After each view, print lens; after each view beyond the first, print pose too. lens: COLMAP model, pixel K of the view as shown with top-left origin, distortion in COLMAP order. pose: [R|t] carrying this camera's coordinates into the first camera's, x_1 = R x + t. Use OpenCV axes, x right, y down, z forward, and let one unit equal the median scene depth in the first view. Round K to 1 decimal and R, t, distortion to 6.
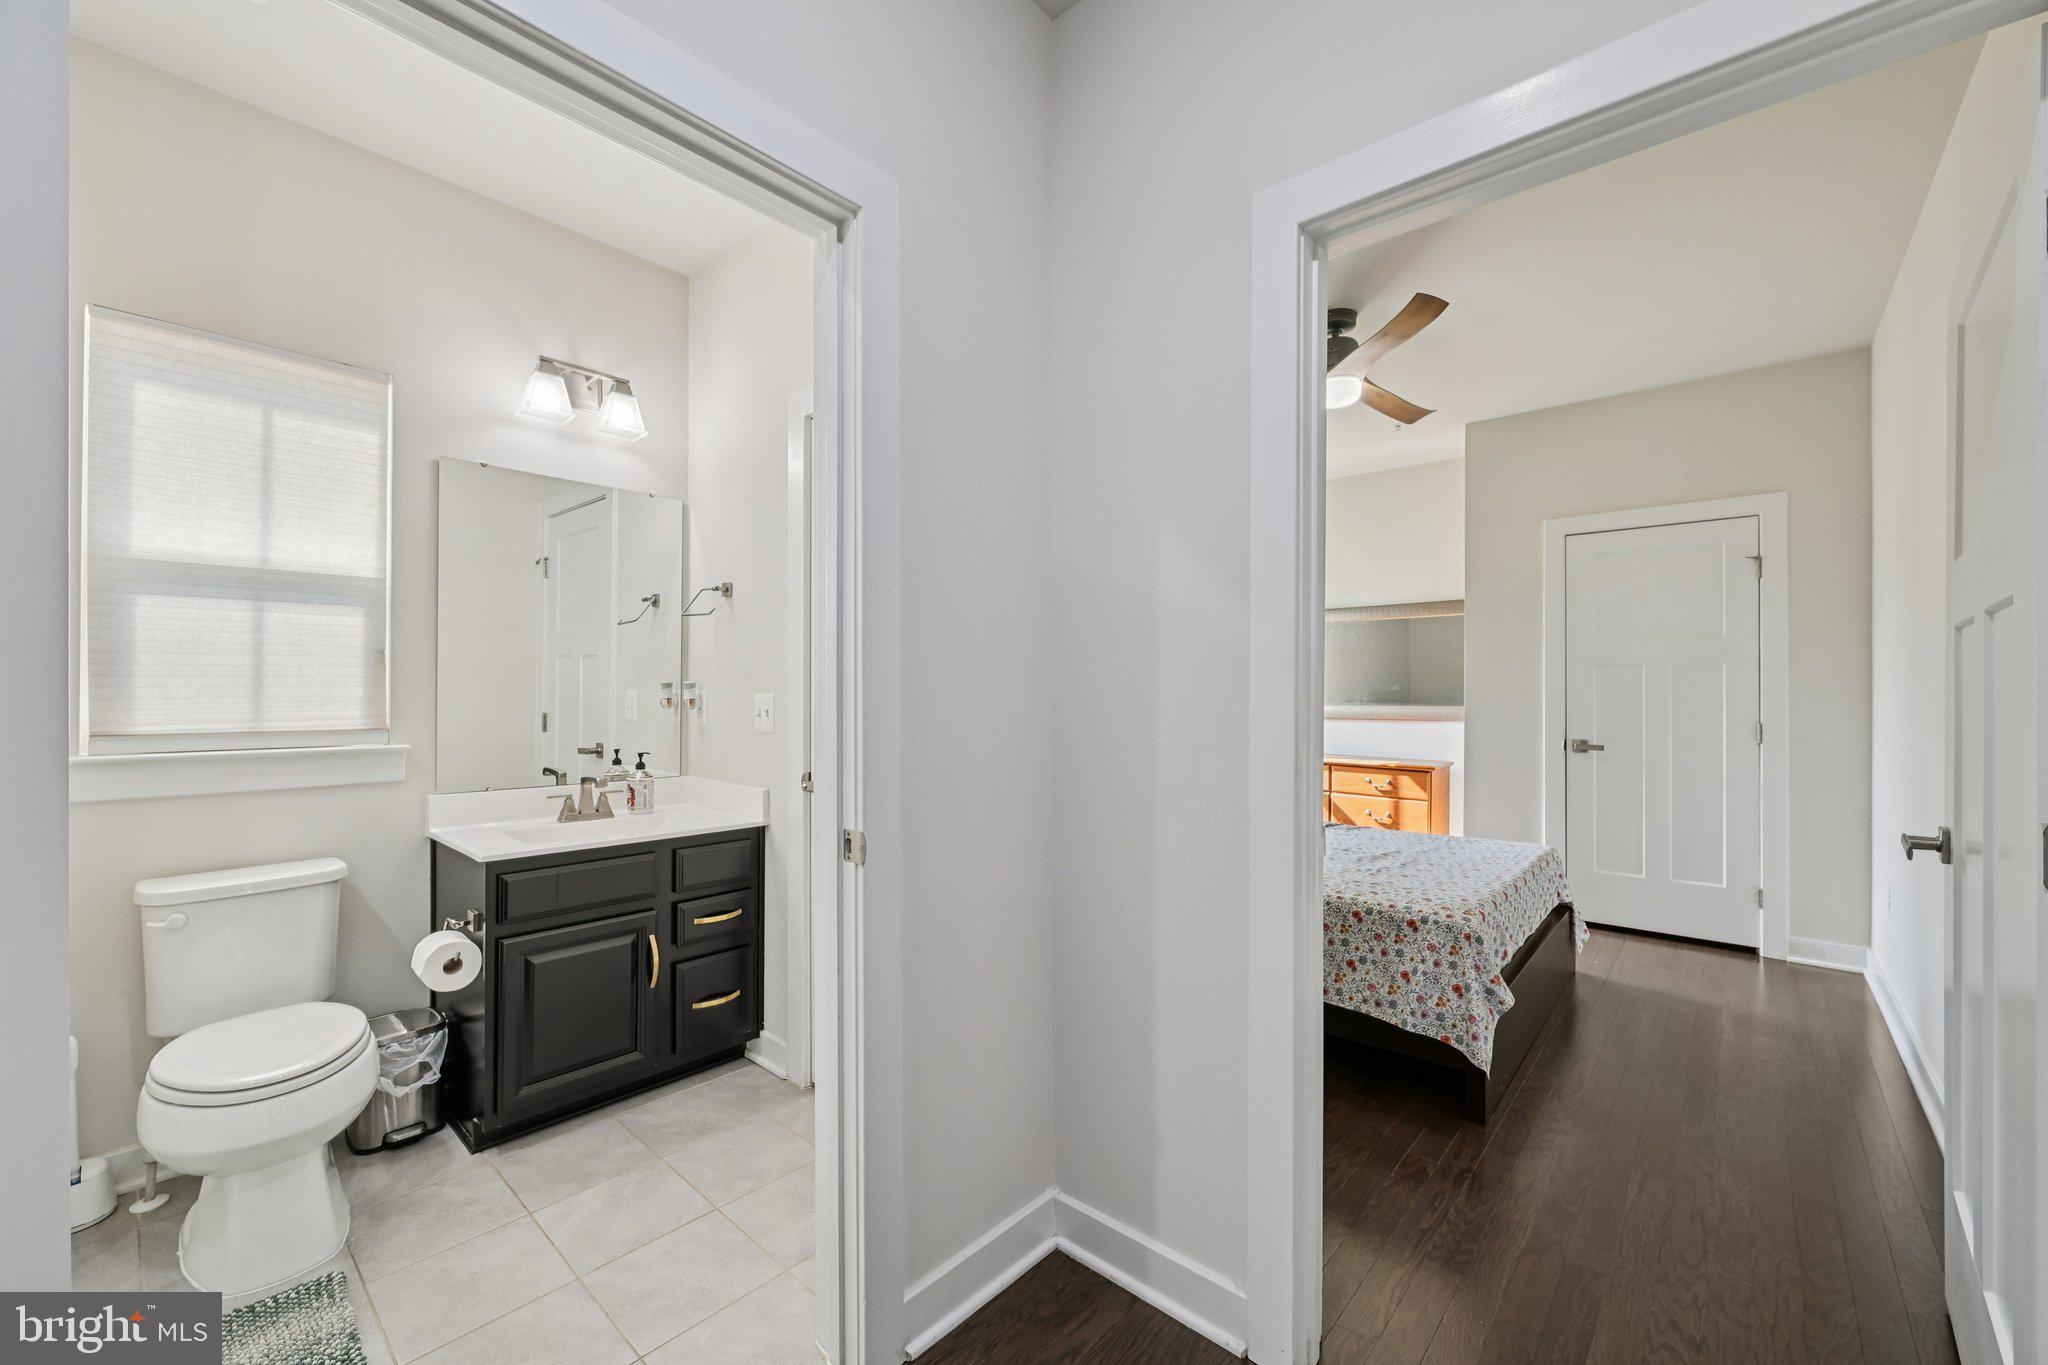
lens RADIAL K [[803.6, 0, 1031.4], [0, 803.6, 693.3], [0, 0, 1]] dist [-0.001498, 0.000185]
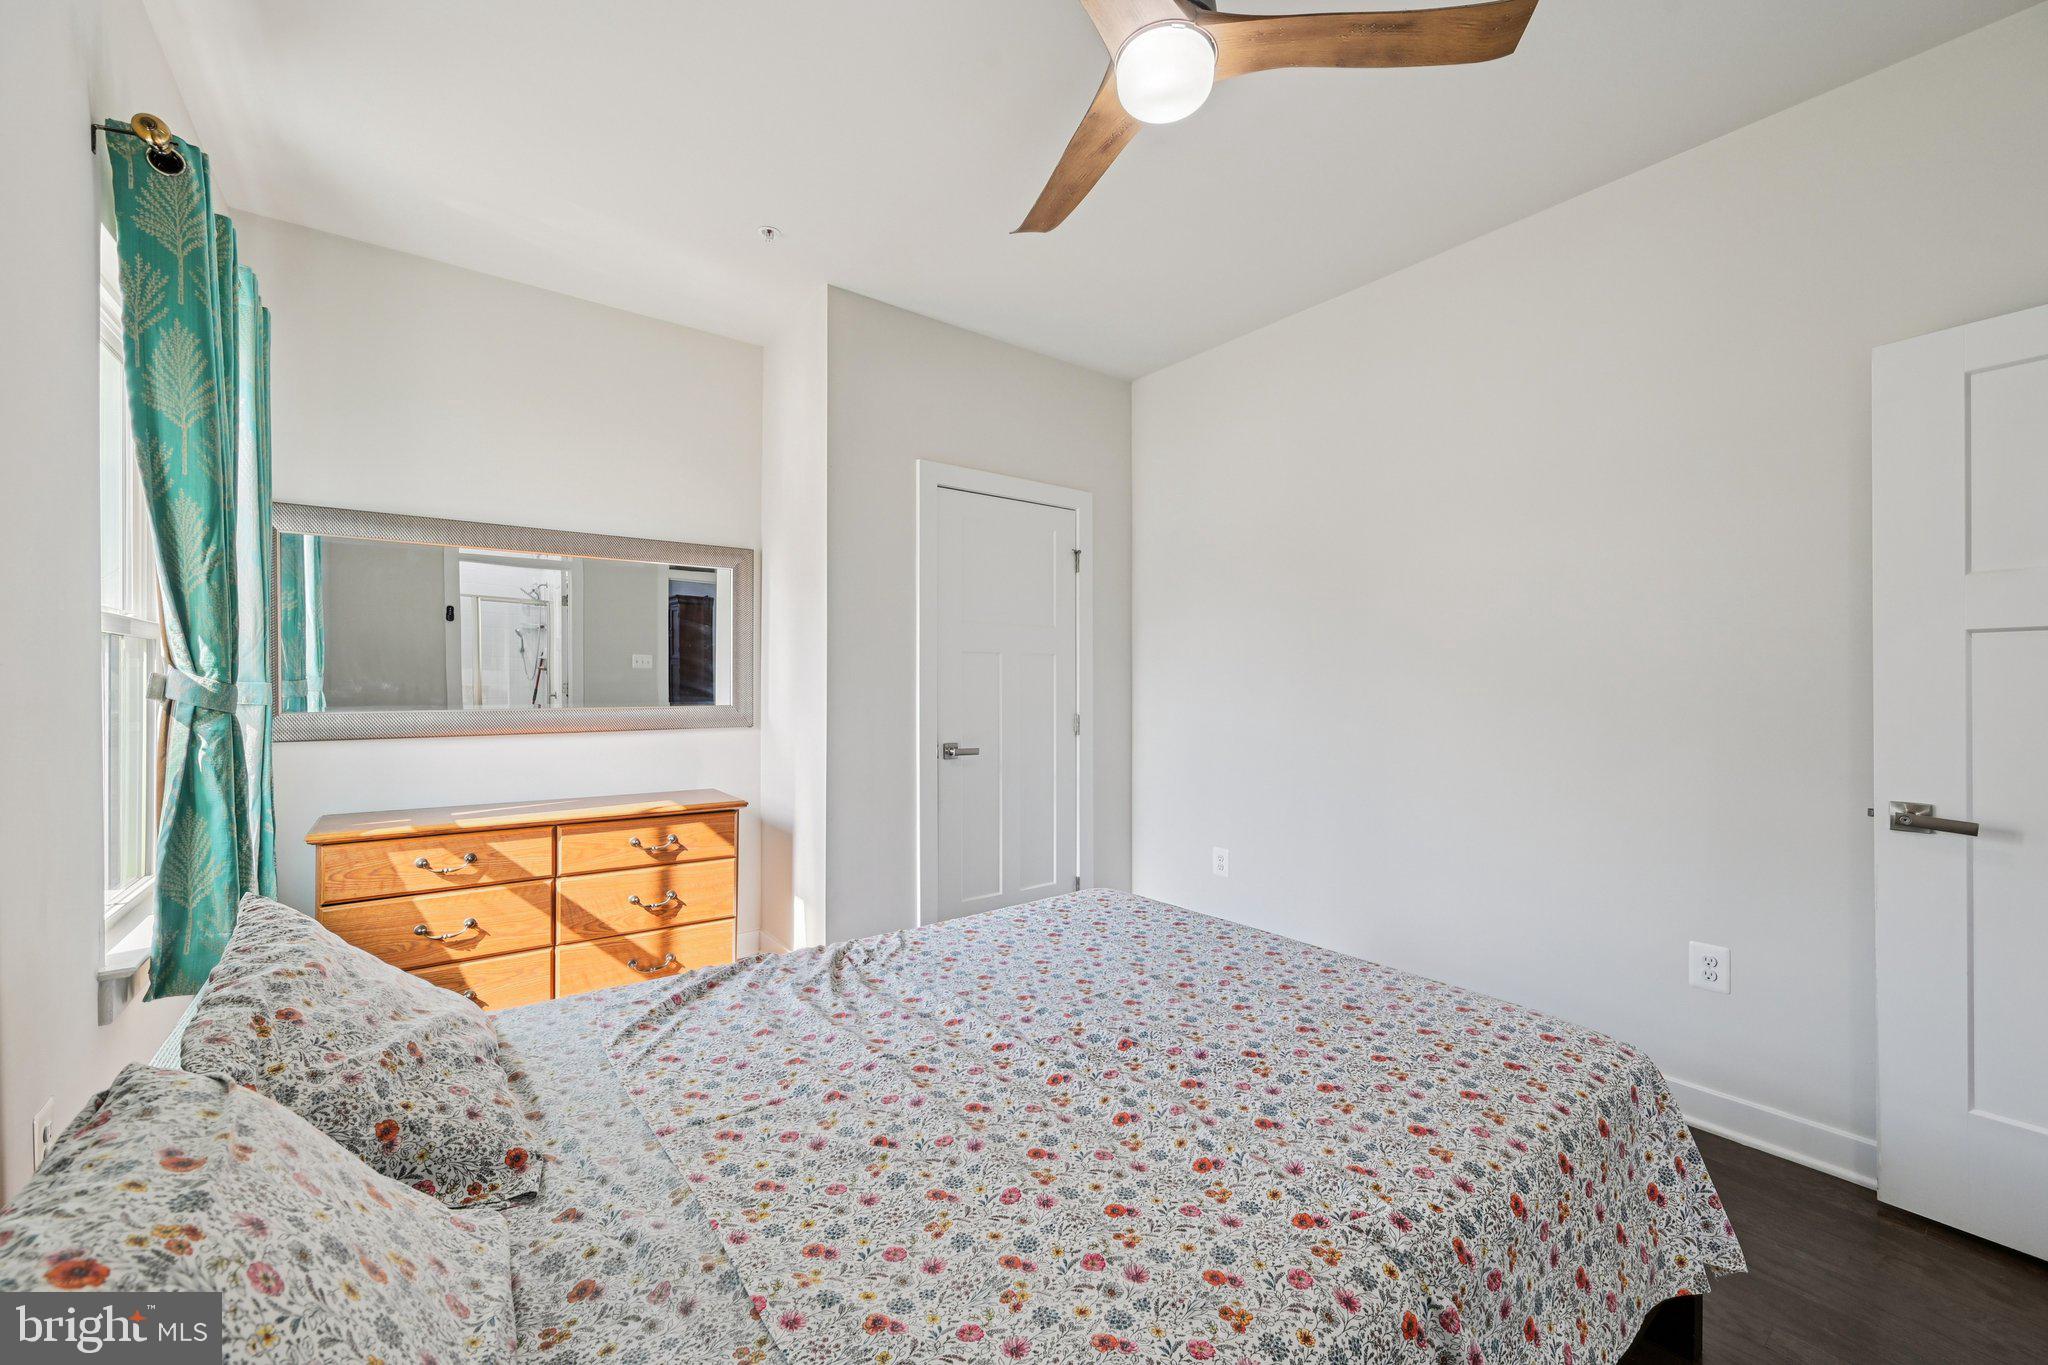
lens RADIAL K [[813.5, 0, 1034.1], [0, 813.5, 666.6], [0, 0, 1]] dist [-0.001679, -0.000077]
pose [[0.201757, 0.019724, 0.979237, -0.080257], [-0.003801, 0.999805, -0.019355, -0.002883], [-0.979428, 0.000183, 0.201793, 0.643207]]
